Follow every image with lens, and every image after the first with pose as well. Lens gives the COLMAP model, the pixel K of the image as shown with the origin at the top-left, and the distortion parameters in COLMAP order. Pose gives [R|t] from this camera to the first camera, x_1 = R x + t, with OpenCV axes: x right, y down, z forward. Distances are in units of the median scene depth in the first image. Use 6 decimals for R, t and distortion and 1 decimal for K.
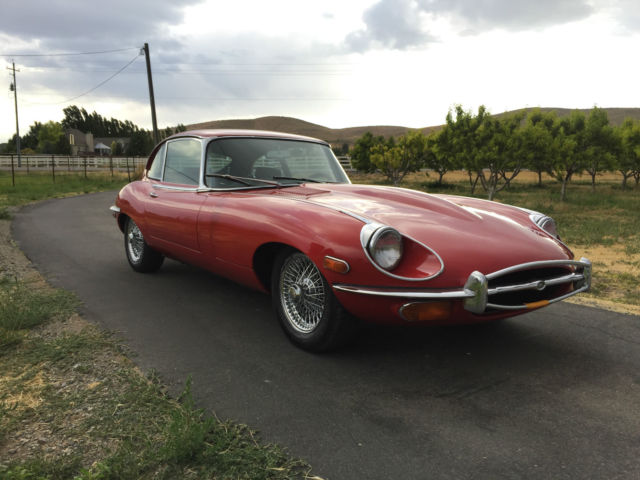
lens RADIAL K [[561.1, 0, 325.6], [0, 561.1, 237.1], [0, 0, 1]] dist [0.073852, -0.120862]
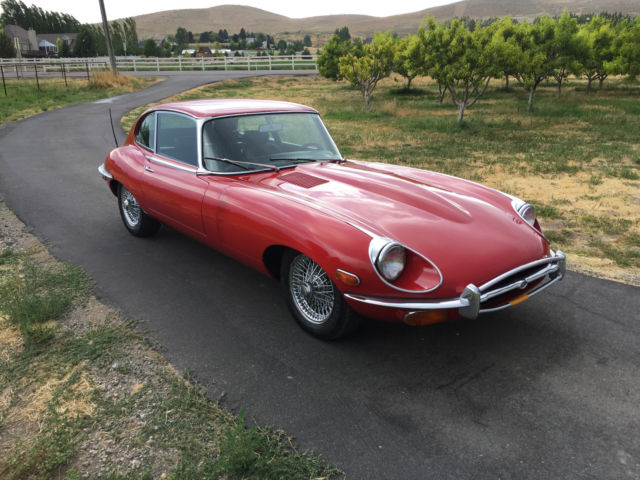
lens RADIAL K [[561.1, 0, 325.6], [0, 561.1, 237.1], [0, 0, 1]] dist [0.073852, -0.120862]
pose [[0.997610, -0.035146, 0.059493, -0.078497], [0.023549, 0.982367, 0.185473, -0.213029], [-0.064963, -0.183629, 0.980847, -0.077456]]
